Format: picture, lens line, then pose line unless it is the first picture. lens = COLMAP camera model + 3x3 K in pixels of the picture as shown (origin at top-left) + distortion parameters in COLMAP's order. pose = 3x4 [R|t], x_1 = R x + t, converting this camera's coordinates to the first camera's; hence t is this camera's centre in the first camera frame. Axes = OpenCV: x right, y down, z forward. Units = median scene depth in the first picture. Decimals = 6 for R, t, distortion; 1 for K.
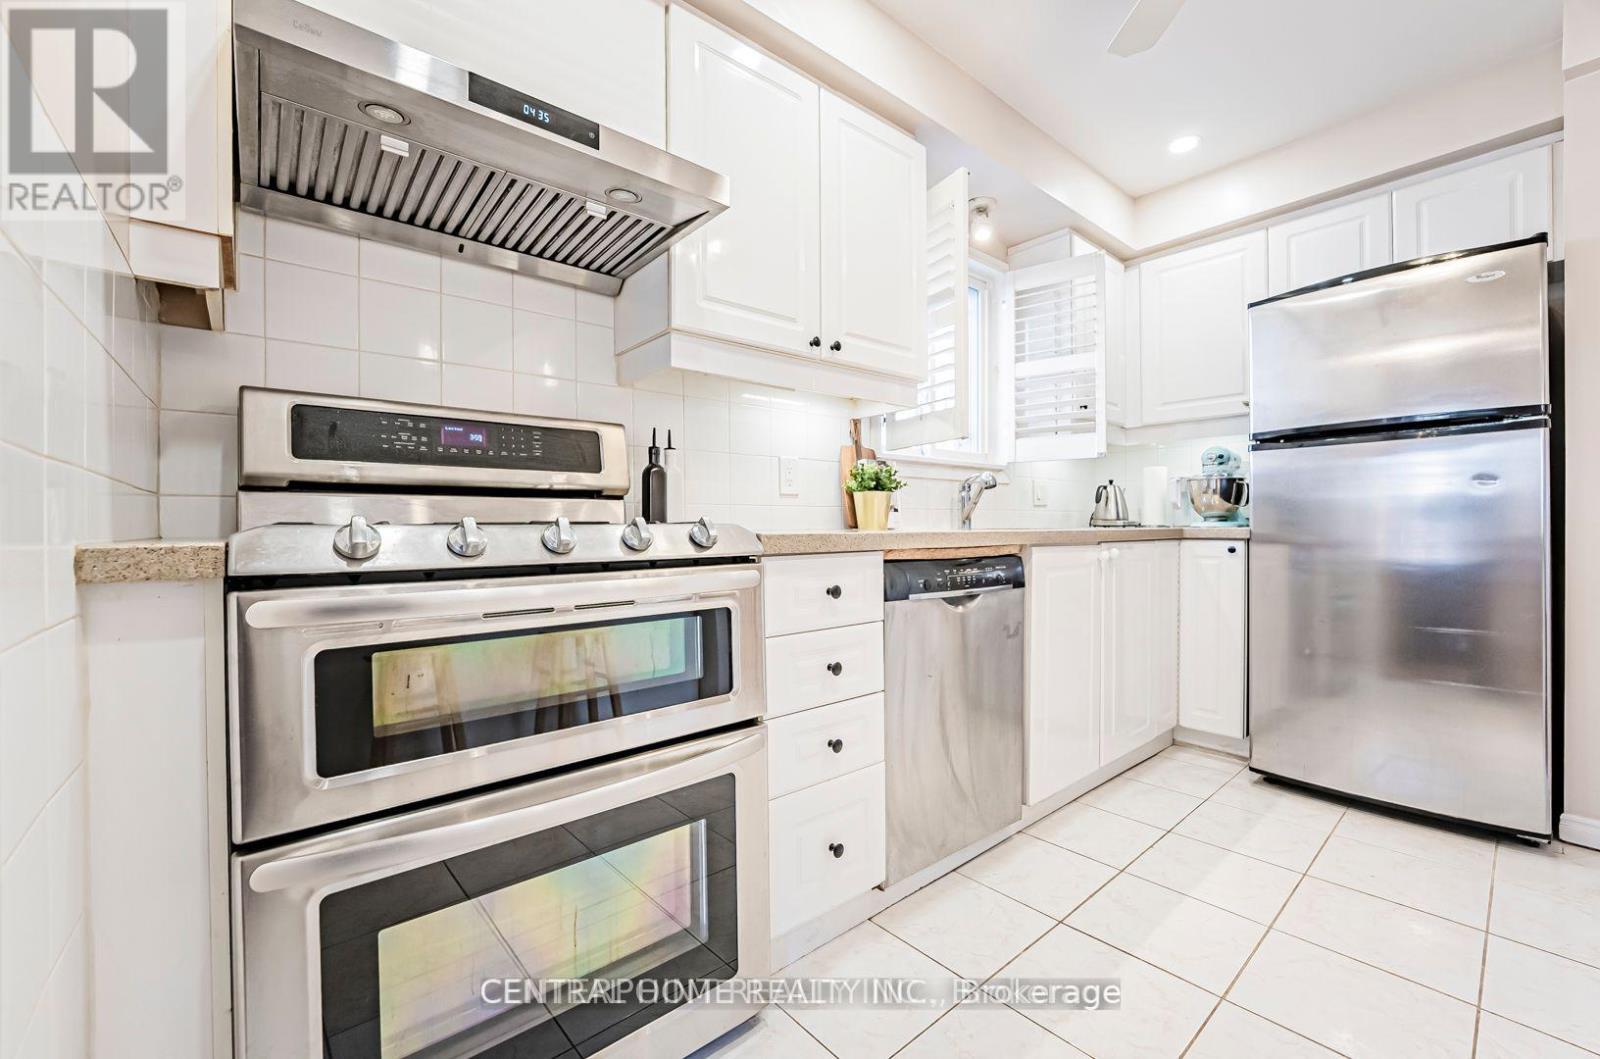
lens RADIAL K [[640.9, 0, 788.1], [0, 640.9, 528.8], [0, 0, 1]] dist [-0.000078, -0.000510]
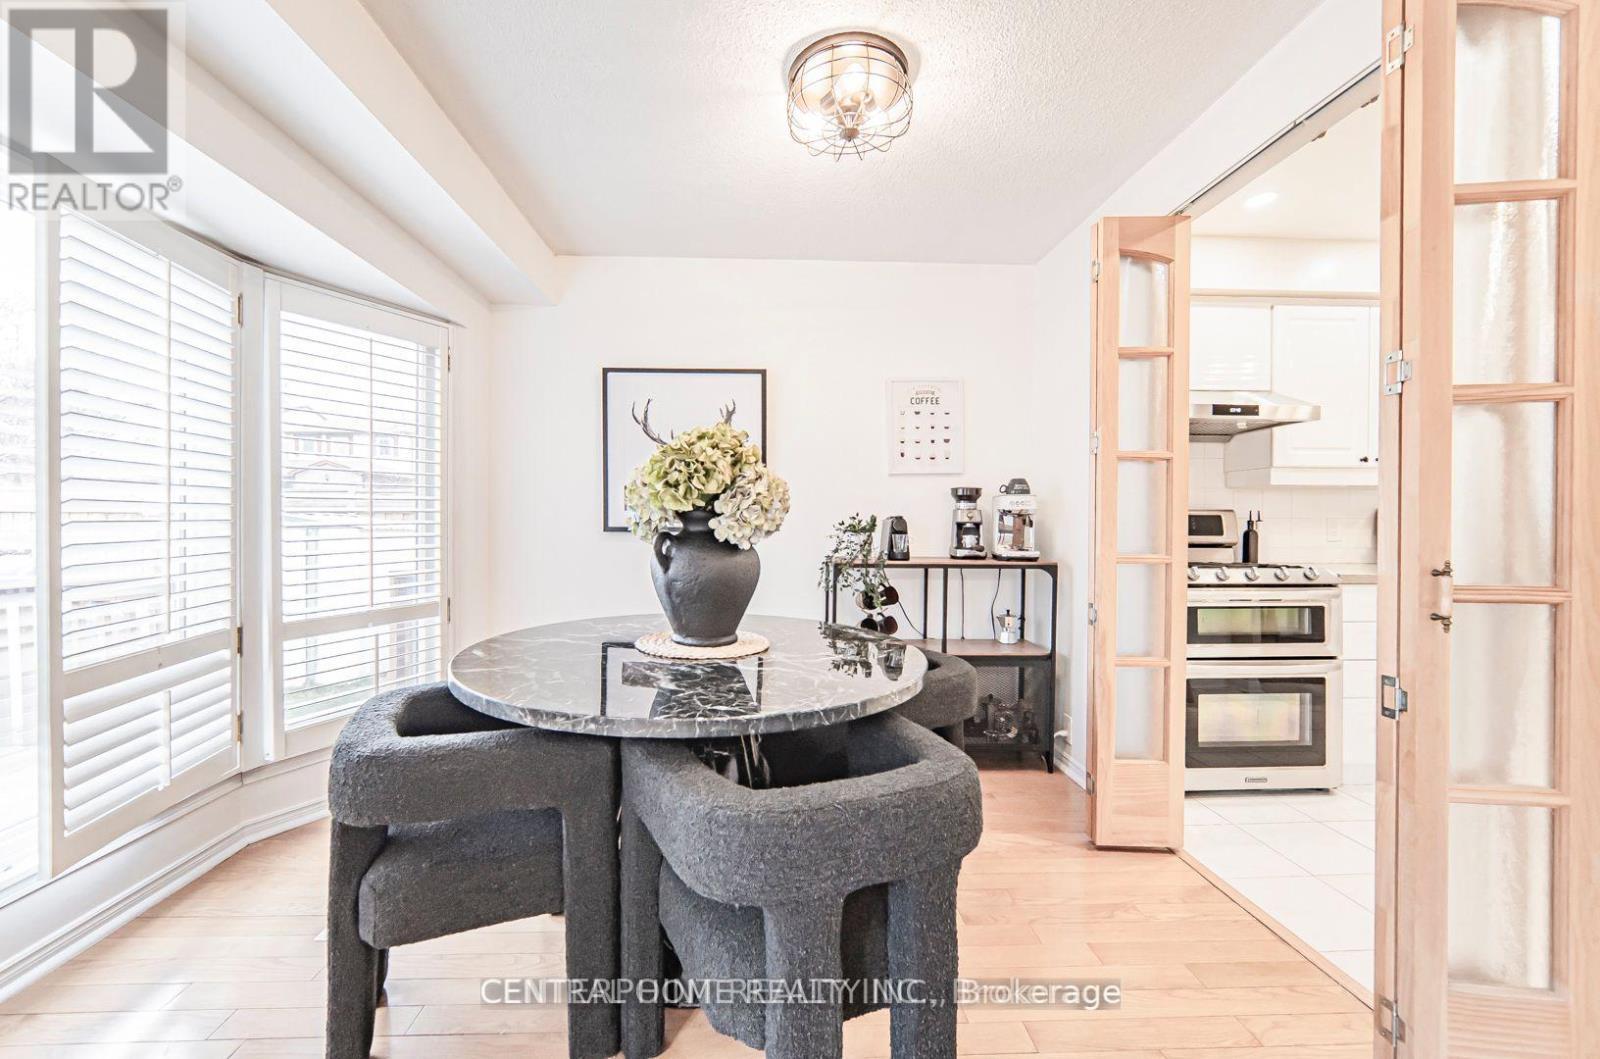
lens RADIAL K [[640.9, 0, 773.7], [0, 640.9, 529.1], [0, 0, 1]] dist [-0.000078, -0.000510]
pose [[0.803931, 0.014986, -0.594534, -0.257272], [-0.011910, 0.999888, 0.009098, -0.122611], [0.594603, -0.000233, 0.804019, -1.652733]]
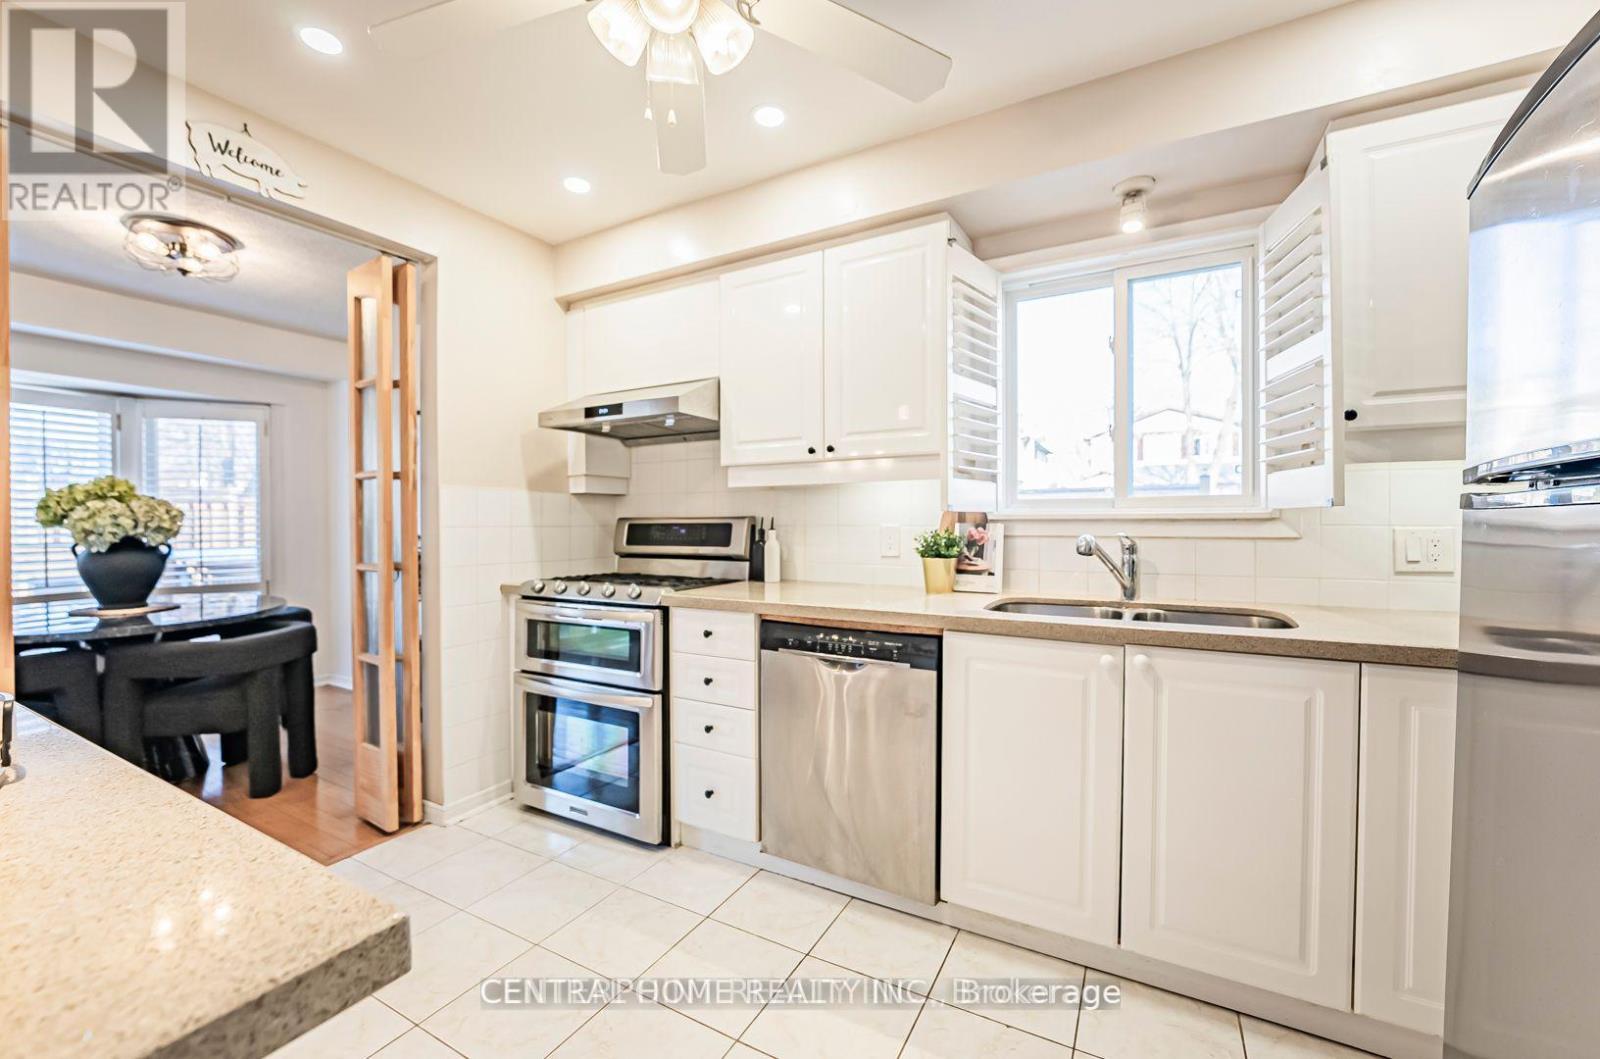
lens RADIAL K [[624.0, 0, 808.8], [0, 624.0, 537.8], [0, 0, 1]] dist [-0.001630, 0.002401]
pose [[0.369336, 0.029083, -0.928841, 1.545858], [-0.001529, 0.999528, 0.030689, -0.183751], [0.929295, -0.009915, 0.369206, 0.631574]]
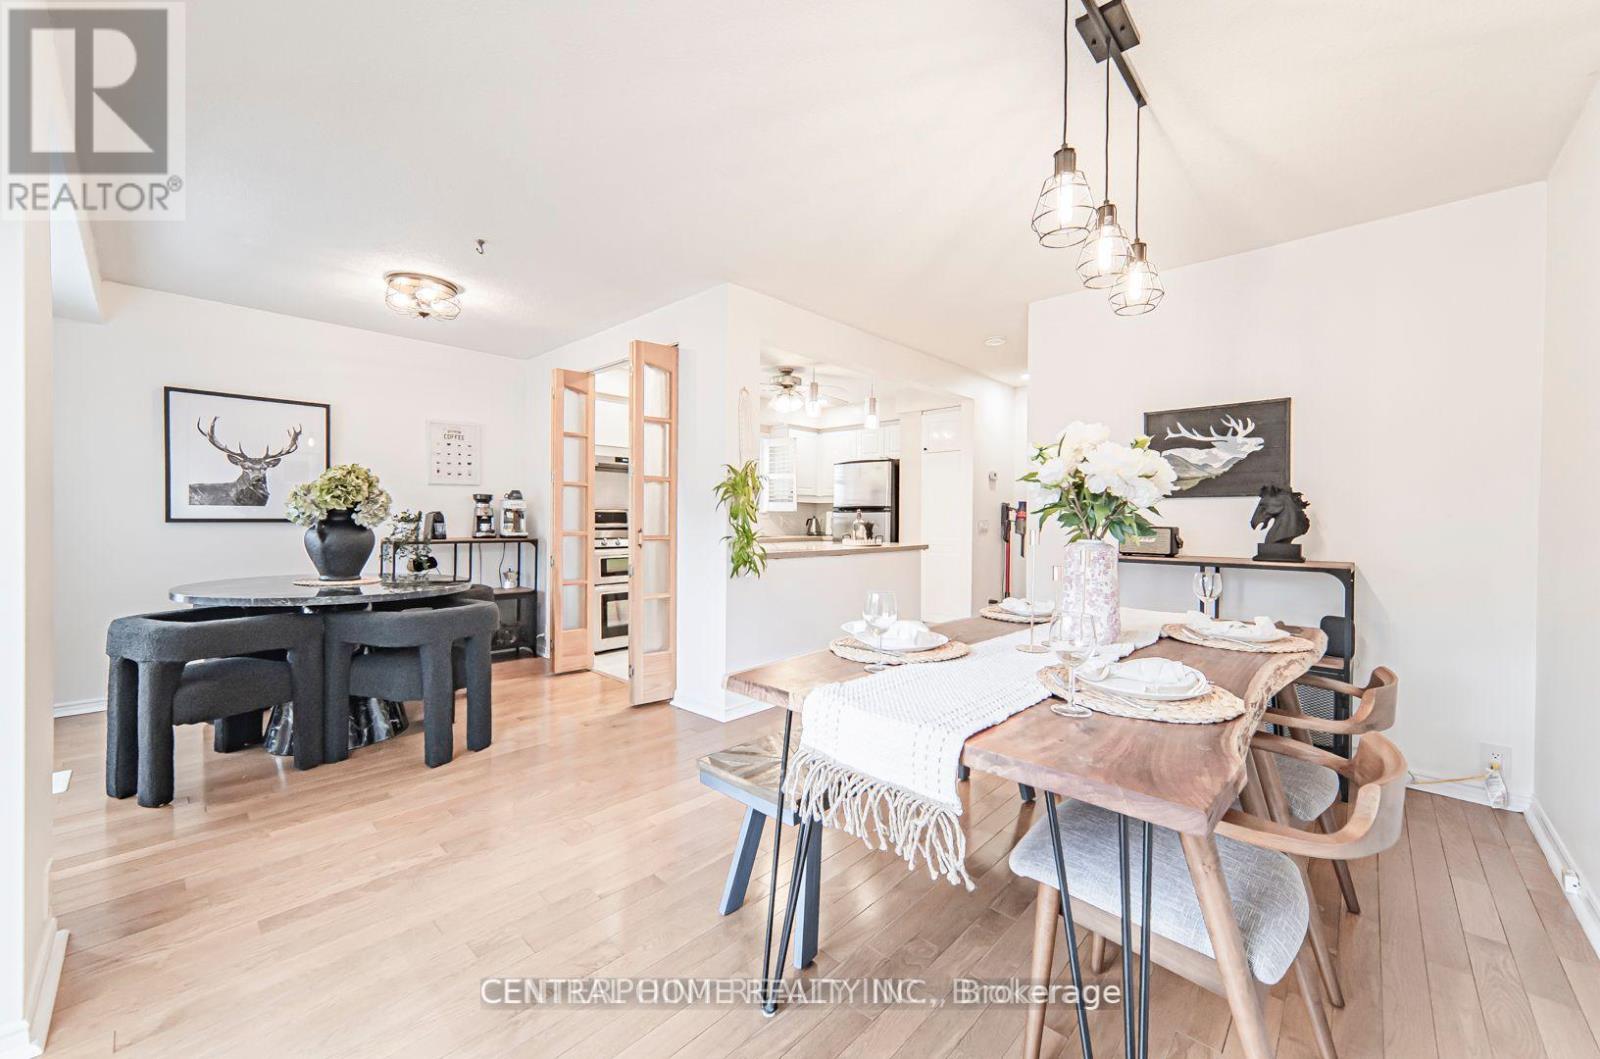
lens RADIAL K [[624.0, 0, 785.3], [0, 624.0, 526.9], [0, 0, 1]] dist [-0.001630, 0.002401]
pose [[0.991944, 0.011370, 0.126165, 0.196451], [-0.012508, 0.999888, 0.008230, -0.120572], [-0.126057, -0.009742, 0.991975, -3.143075]]
